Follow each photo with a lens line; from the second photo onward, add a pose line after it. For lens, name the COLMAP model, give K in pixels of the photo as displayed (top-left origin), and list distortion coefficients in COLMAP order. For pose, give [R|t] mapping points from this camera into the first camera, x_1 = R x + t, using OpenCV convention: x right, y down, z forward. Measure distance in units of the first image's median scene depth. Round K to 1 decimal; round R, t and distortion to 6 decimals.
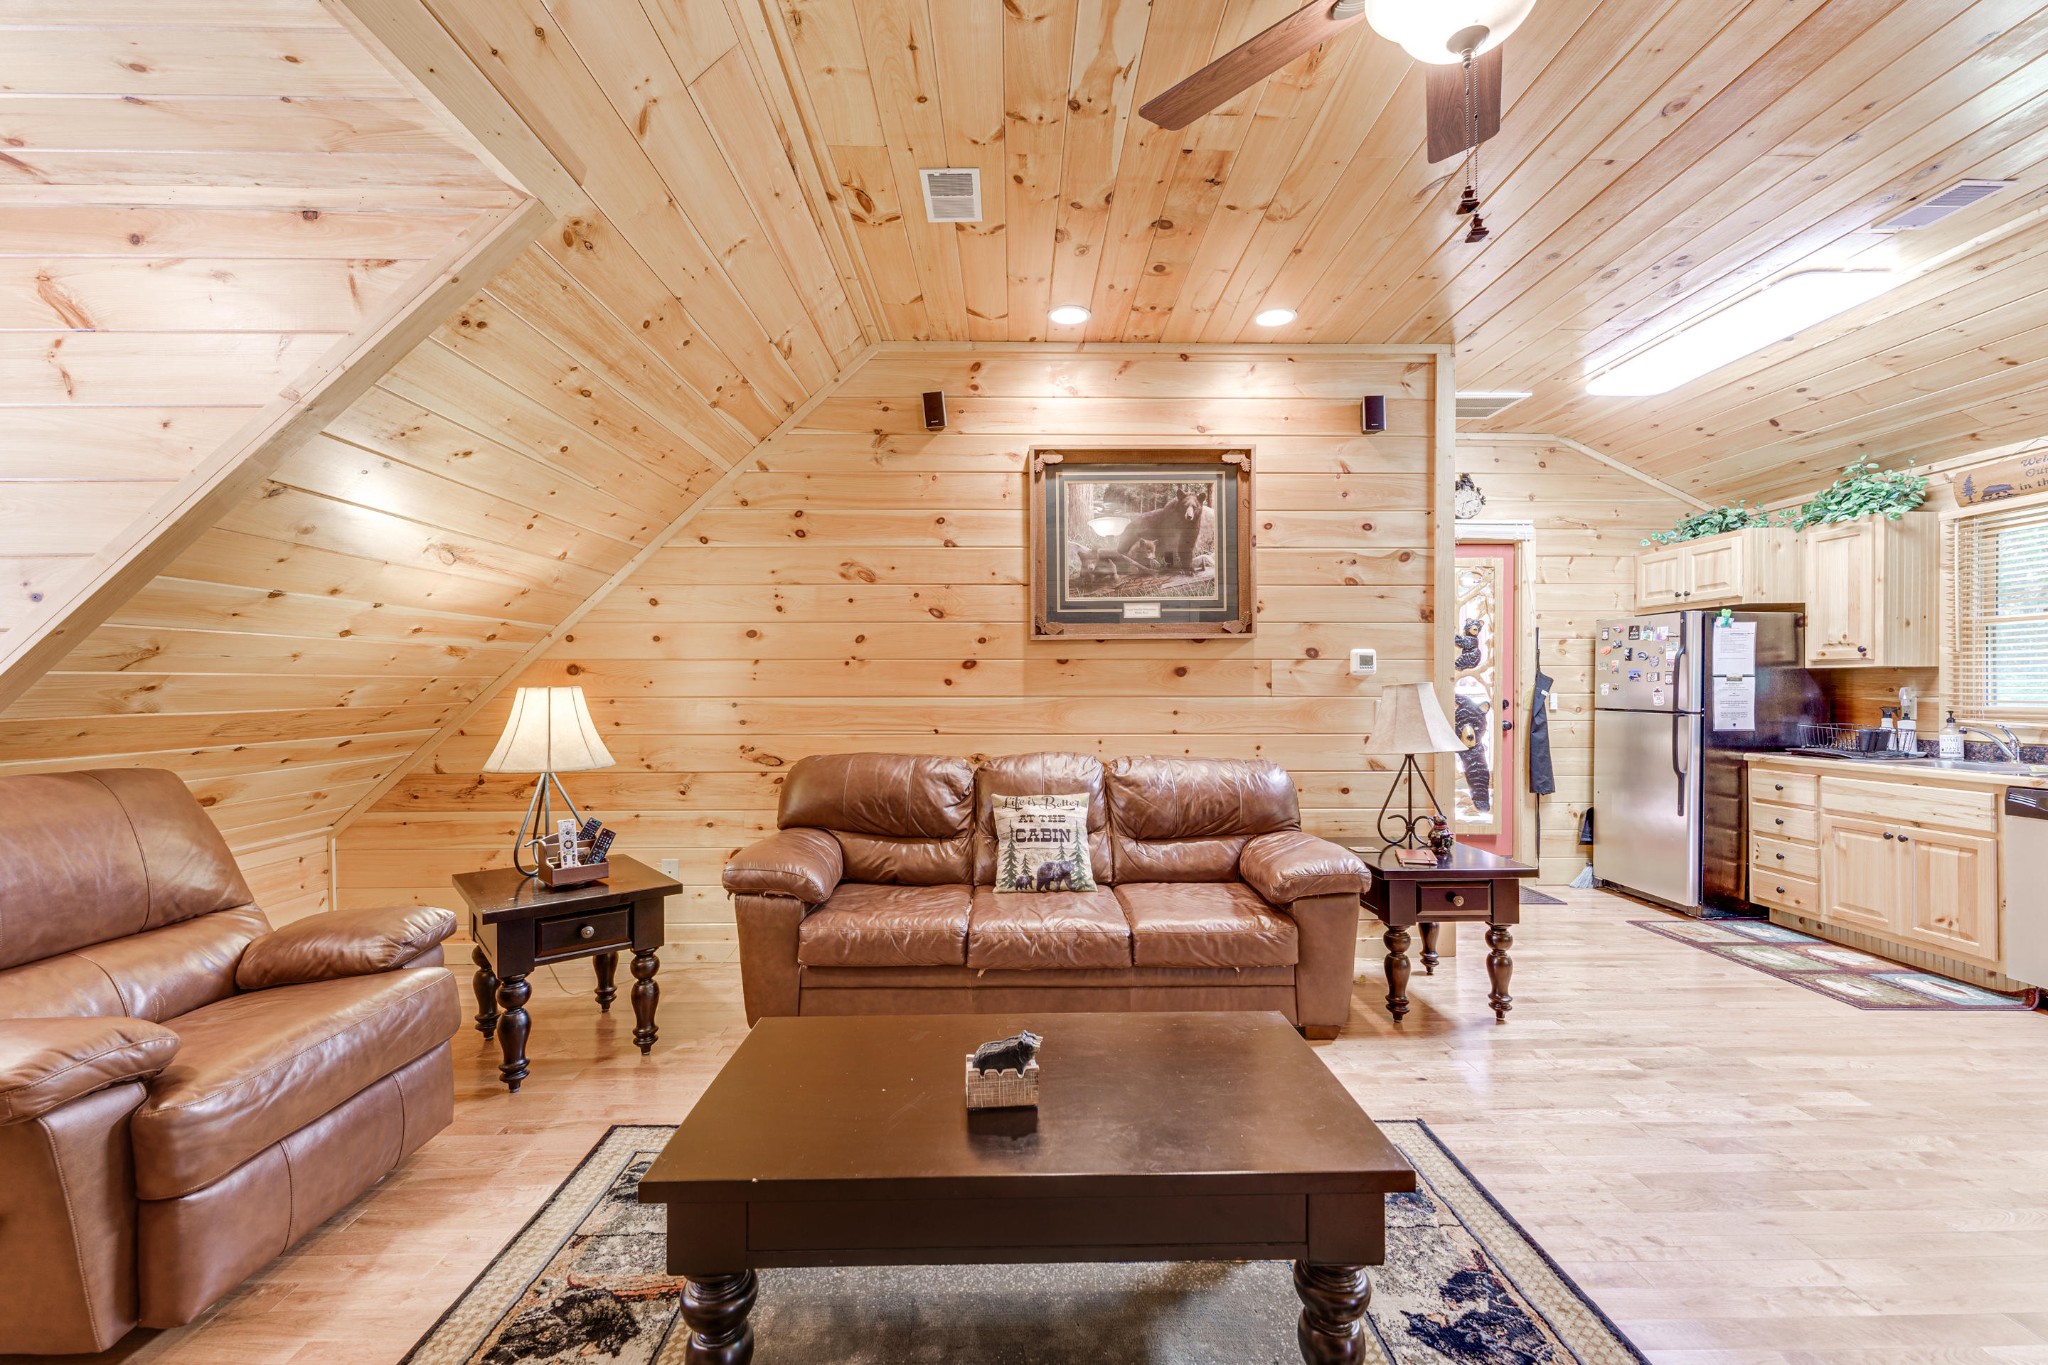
lens RADIAL K [[836.4, 0, 1016.9], [0, 836.4, 685.8], [0, 0, 1]] dist [-0.004344, -0.000188]
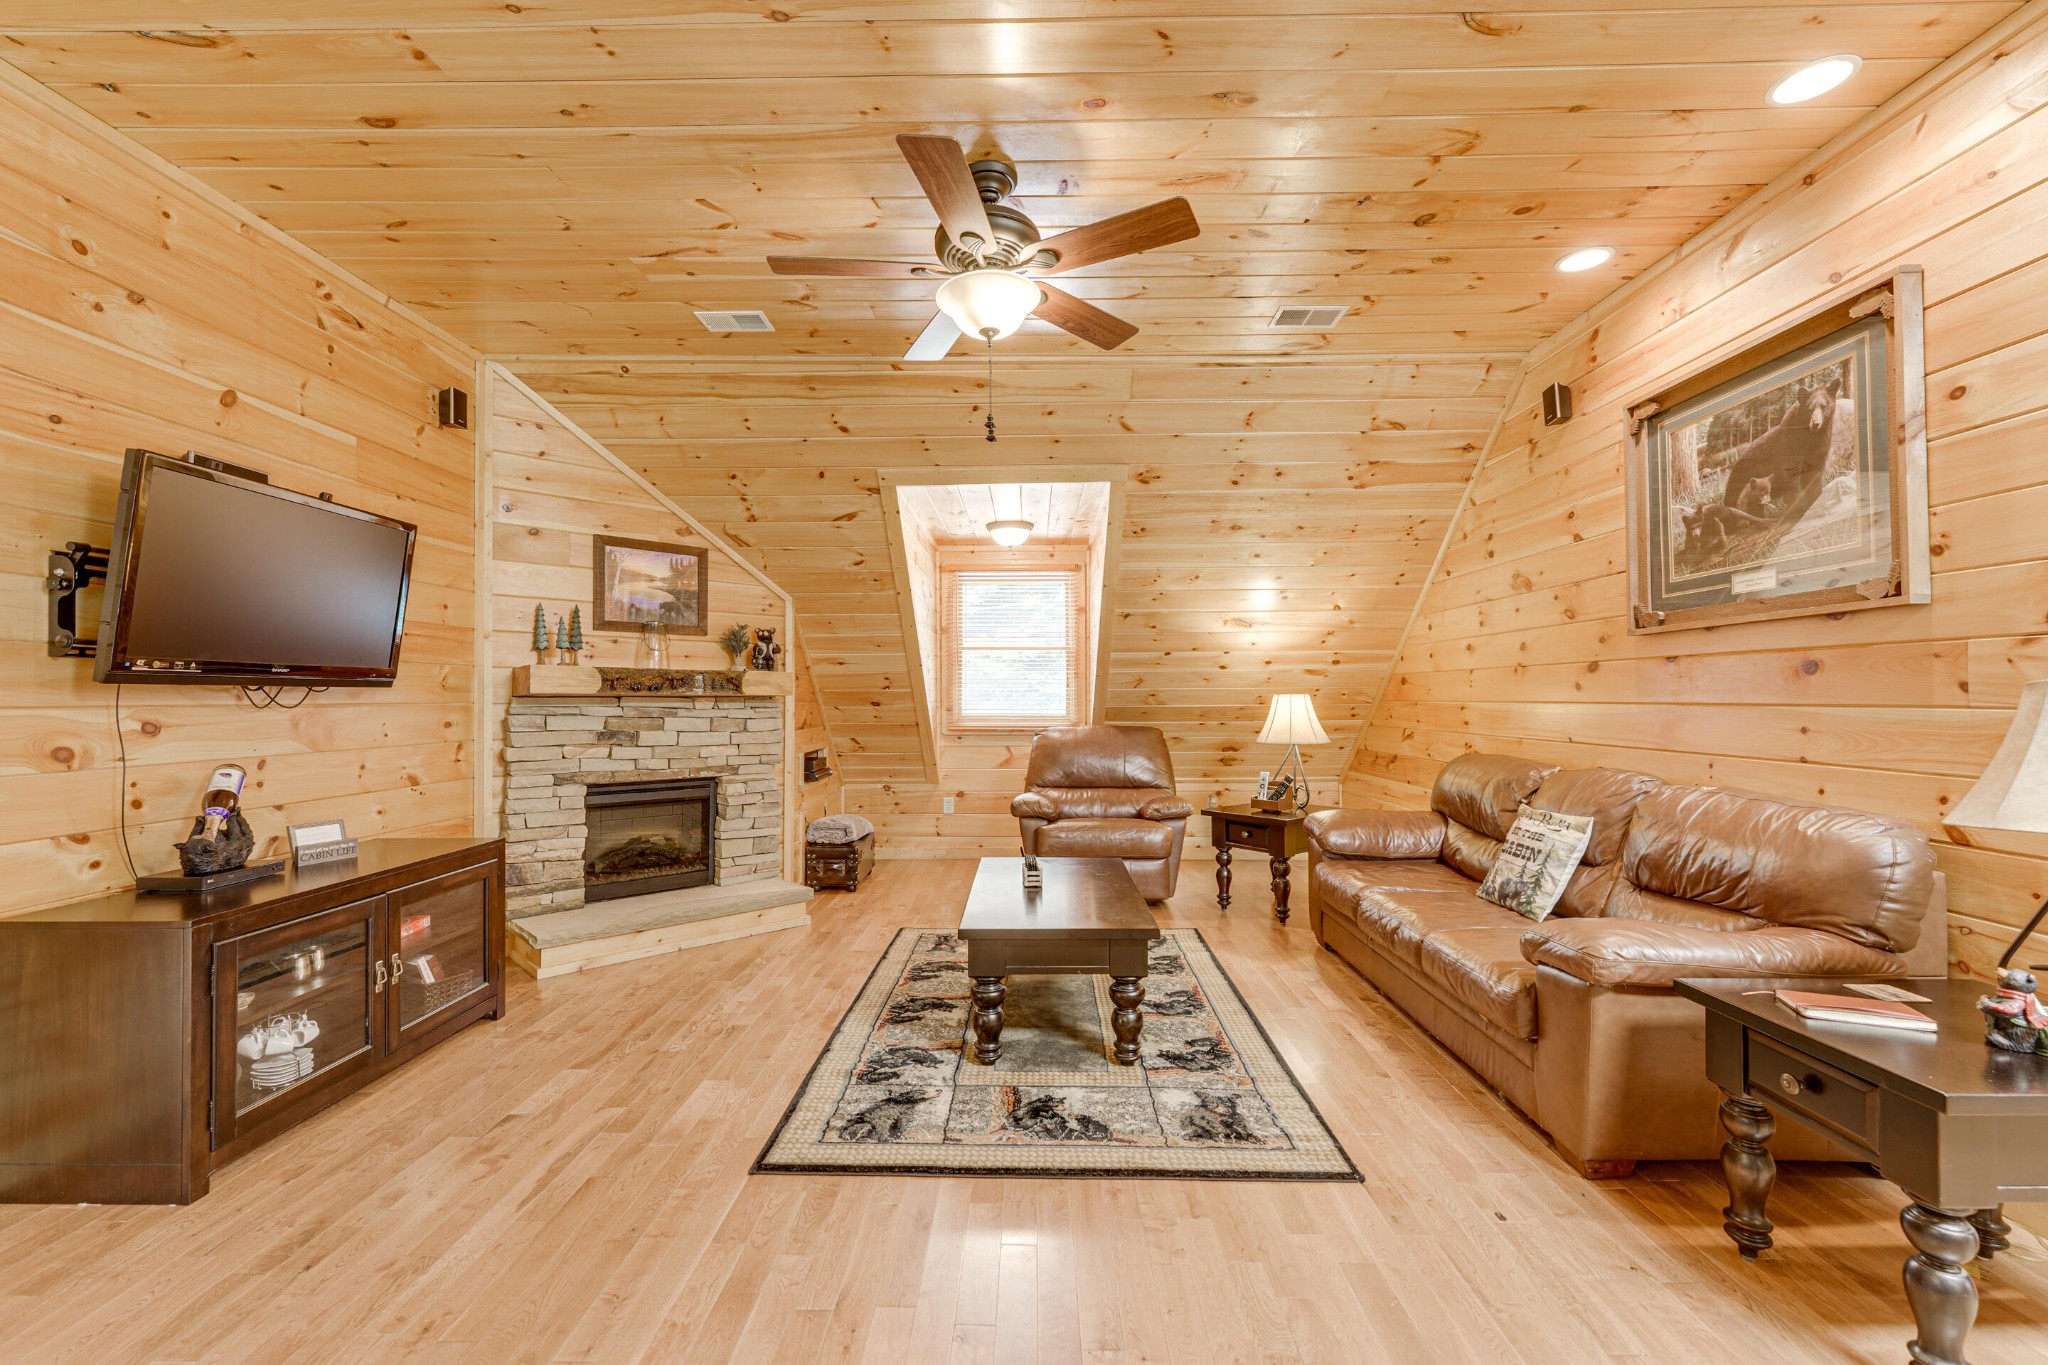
lens RADIAL K [[836.4, 0, 1024.8], [0, 836.4, 683.5], [0, 0, 1]] dist [-0.004344, -0.000188]
pose [[-0.028045, -0.015230, -0.999491, 0.858994], [0.003837, 0.999875, -0.015344, 0.003594], [0.999599, -0.004266, -0.027983, 0.412392]]
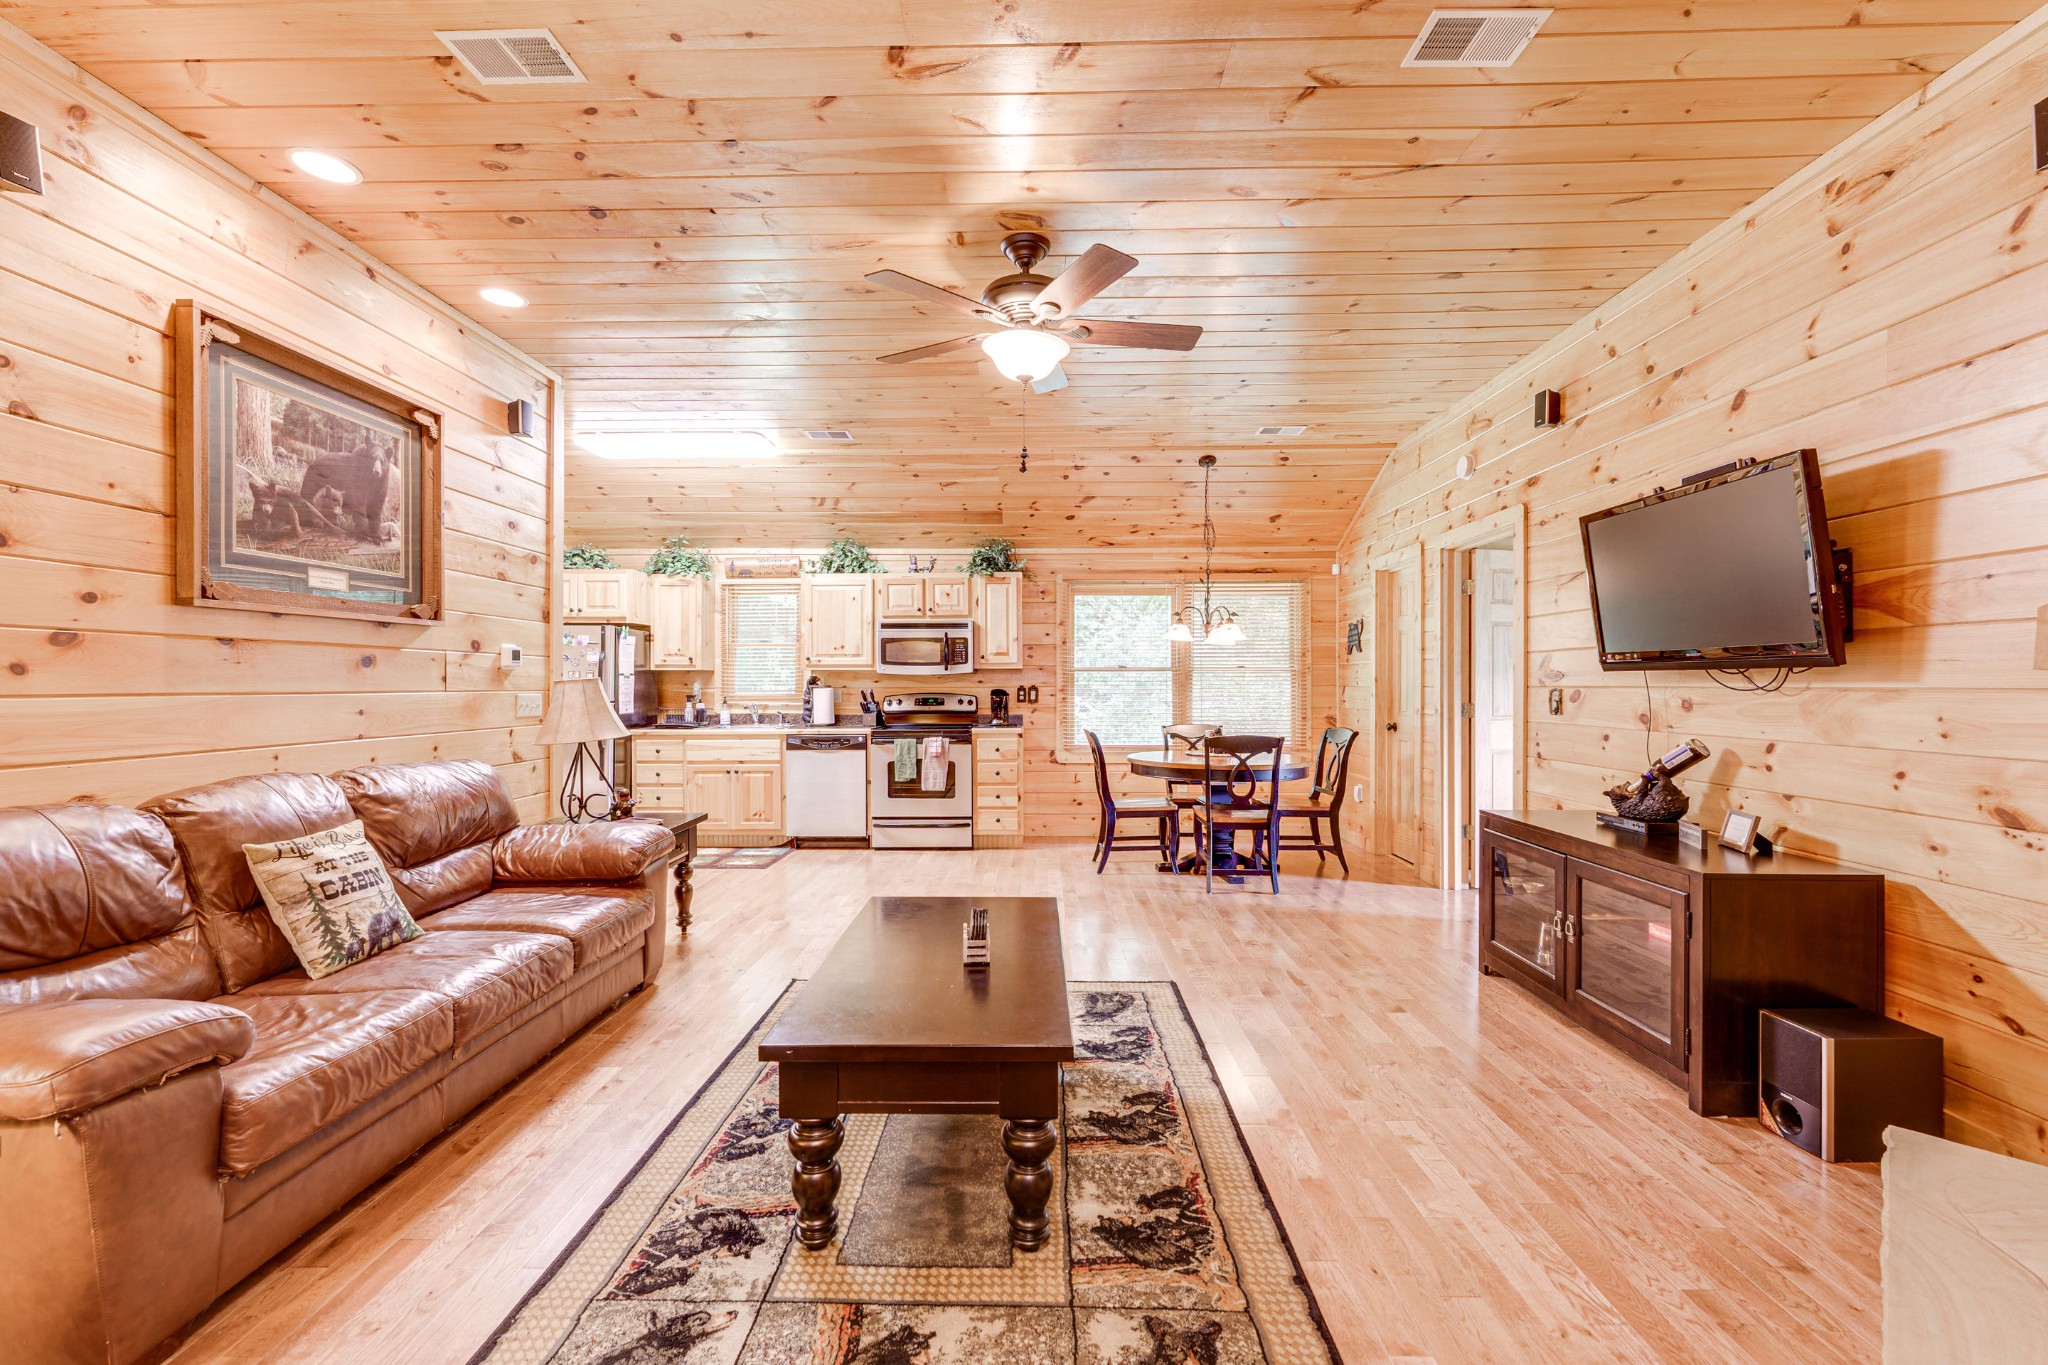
lens RADIAL K [[836.4, 0, 1023.2], [0, 836.4, 684.2], [0, 0, 1]] dist [-0.004344, -0.000188]
pose [[0.032853, 0.000174, 0.999460, -0.589284], [0.000374, 1.000000, -0.000186, 0.005465], [-0.999460, 0.000380, 0.032853, 0.342746]]
